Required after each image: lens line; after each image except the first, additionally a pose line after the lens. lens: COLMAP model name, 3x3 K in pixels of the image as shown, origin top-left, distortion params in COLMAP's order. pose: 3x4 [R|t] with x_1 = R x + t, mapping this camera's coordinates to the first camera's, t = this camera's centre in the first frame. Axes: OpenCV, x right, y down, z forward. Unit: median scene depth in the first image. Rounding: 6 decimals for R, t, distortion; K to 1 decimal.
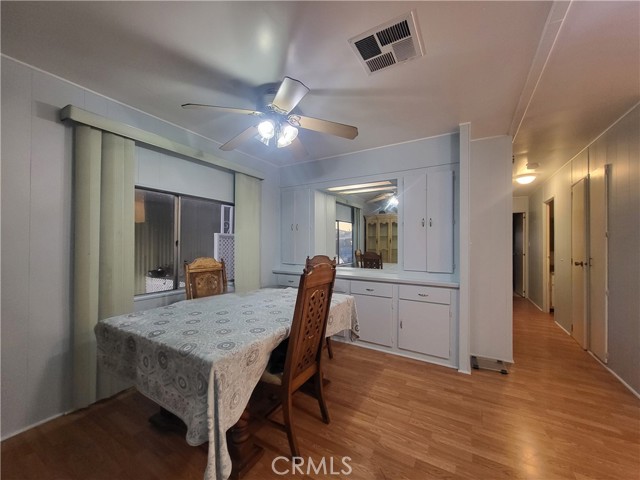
lens RADIAL K [[253.4, 0, 315.8], [0, 253.4, 242.8], [0, 0, 1]] dist [-0.004864, -0.000347]
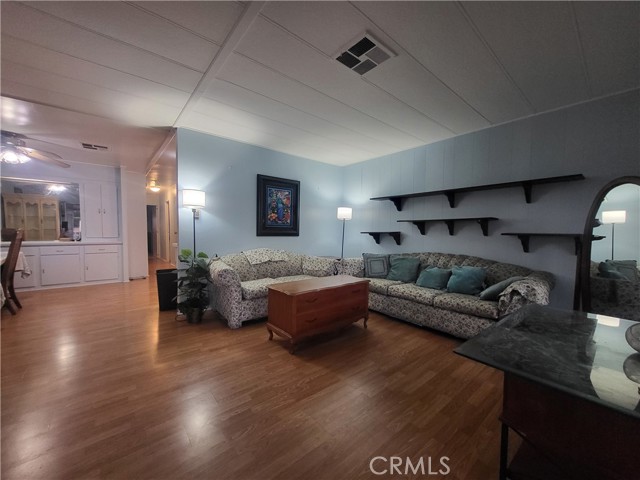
lens RADIAL K [[253.4, 0, 319.8], [0, 253.4, 243.5], [0, 0, 1]] dist [-0.004864, -0.000347]
pose [[0.323108, -0.046605, 0.945214, -0.820343], [-0.013909, 0.998445, 0.053984, 0.036947], [-0.946260, -0.030589, 0.321957, -1.137137]]
